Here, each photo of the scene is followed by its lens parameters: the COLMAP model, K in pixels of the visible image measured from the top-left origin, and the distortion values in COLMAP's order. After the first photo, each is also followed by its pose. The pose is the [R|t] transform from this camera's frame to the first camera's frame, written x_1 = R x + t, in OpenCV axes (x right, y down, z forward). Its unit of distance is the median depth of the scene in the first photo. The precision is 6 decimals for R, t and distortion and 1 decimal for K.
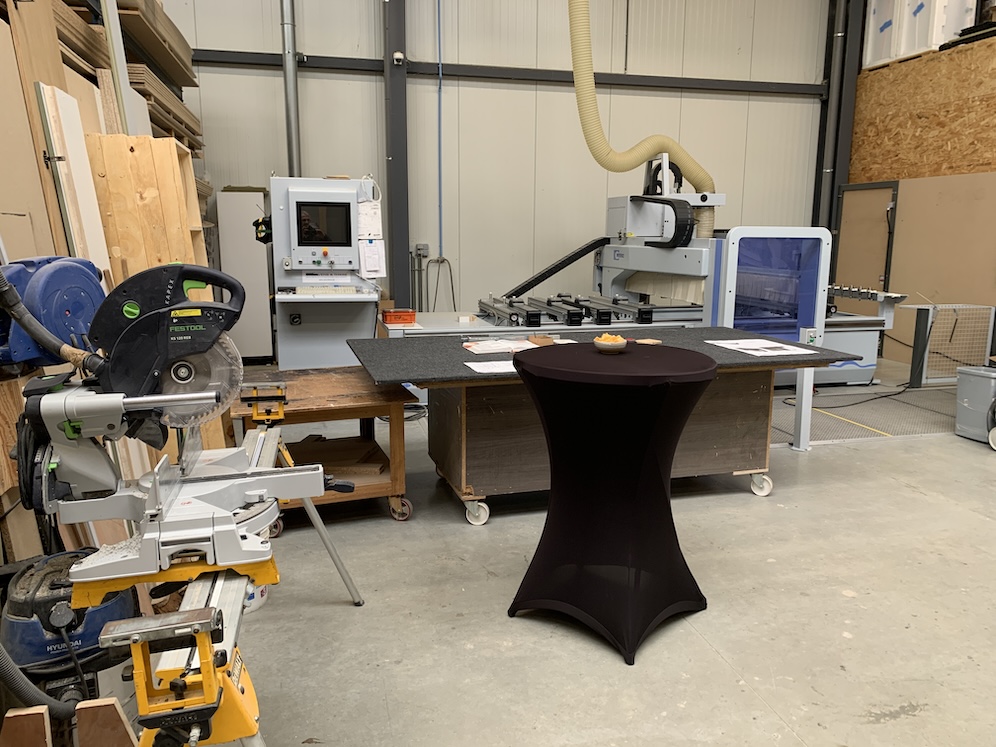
lens RADIAL K [[754.2, 0, 498.0], [0, 754.2, 373.5], [0, 0, 1]] dist [0.036013, -0.049808]
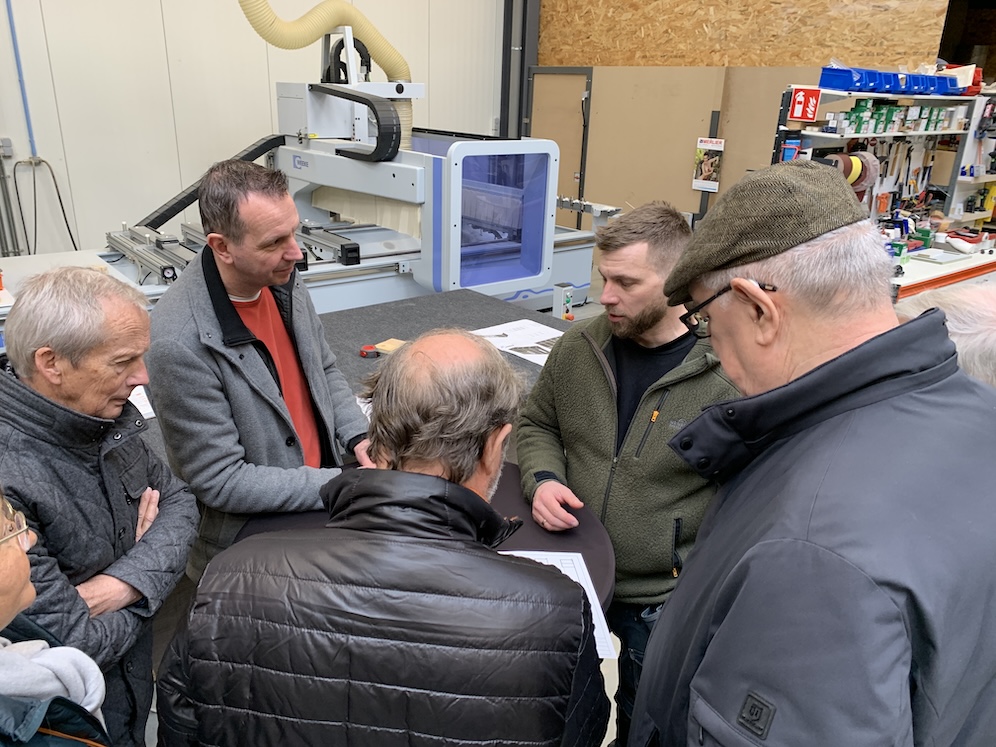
lens RADIAL K [[763.5, 0, 494.1], [0, 763.5, 363.3], [0, 0, 1]] dist [0.023711, -0.015798]
pose [[0.905528, -0.124478, 0.405616, -0.003536], [0.052043, 0.981363, 0.184982, -0.086006], [-0.421082, -0.146397, 0.895130, 0.177076]]
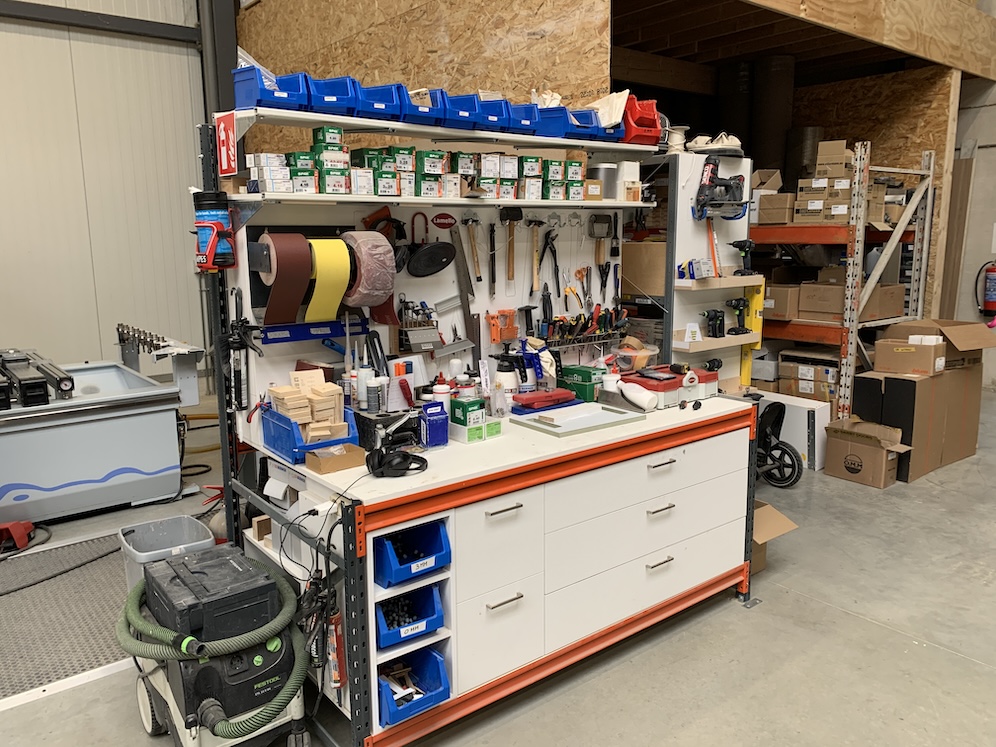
lens RADIAL K [[762.2, 0, 497.8], [0, 762.2, 364.8], [0, 0, 1]] dist [0.036507, -0.039727]
pose [[0.904644, -0.085571, 0.417490, 0.436836], [0.091480, 0.995790, 0.005878, -0.064856], [-0.416235, 0.032874, 0.908663, 0.314392]]
